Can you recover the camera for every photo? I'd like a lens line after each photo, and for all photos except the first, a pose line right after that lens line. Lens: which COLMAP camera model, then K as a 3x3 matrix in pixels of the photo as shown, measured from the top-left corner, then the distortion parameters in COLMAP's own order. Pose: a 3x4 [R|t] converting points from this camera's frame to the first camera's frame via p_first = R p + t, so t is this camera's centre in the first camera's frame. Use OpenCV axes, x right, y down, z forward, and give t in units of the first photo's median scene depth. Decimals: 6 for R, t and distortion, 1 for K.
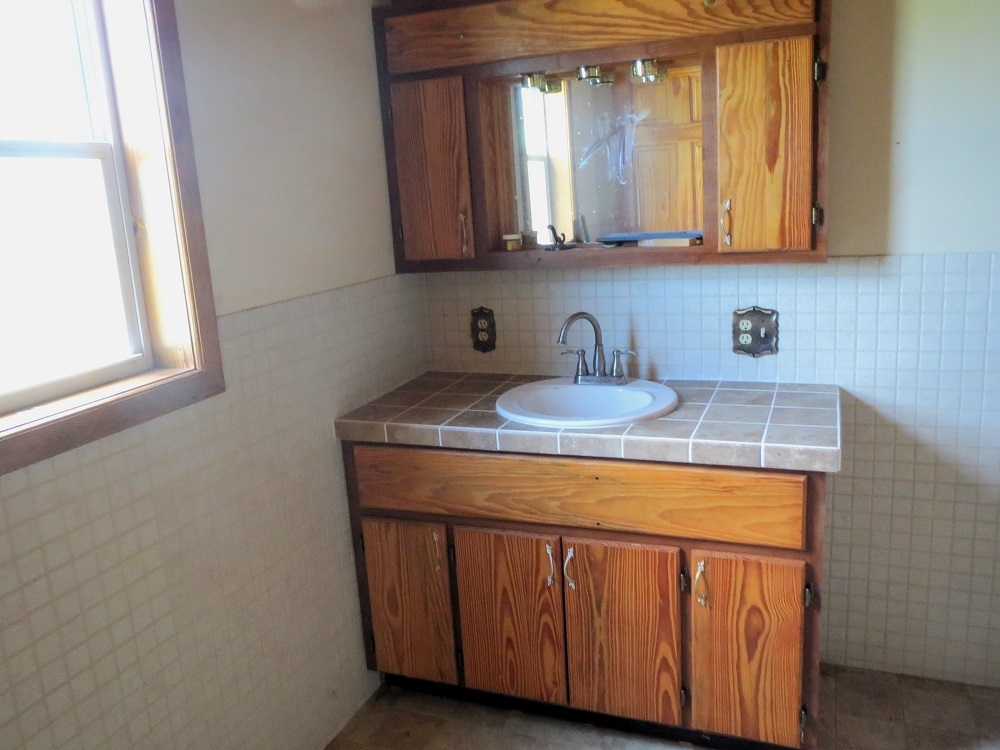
lens RADIAL K [[831.3, 0, 498.4], [0, 831.3, 371.4], [0, 0, 1]] dist [-0.026446, 0.017799]
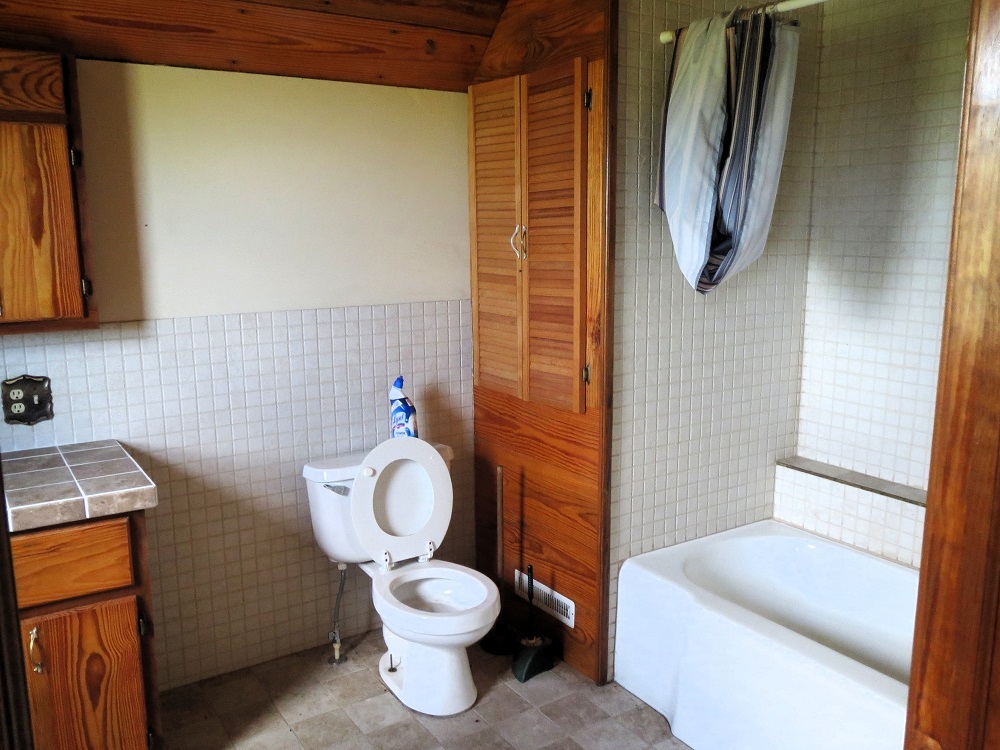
lens RADIAL K [[831.3, 0, 501.4], [0, 831.3, 376.6], [0, 0, 1]] dist [-0.026446, 0.017799]
pose [[0.560059, -0.086743, 0.823899, -0.229228], [0.154093, 0.988056, -0.000721, 0.016563], [-0.813996, 0.127361, 0.566737, -0.058044]]
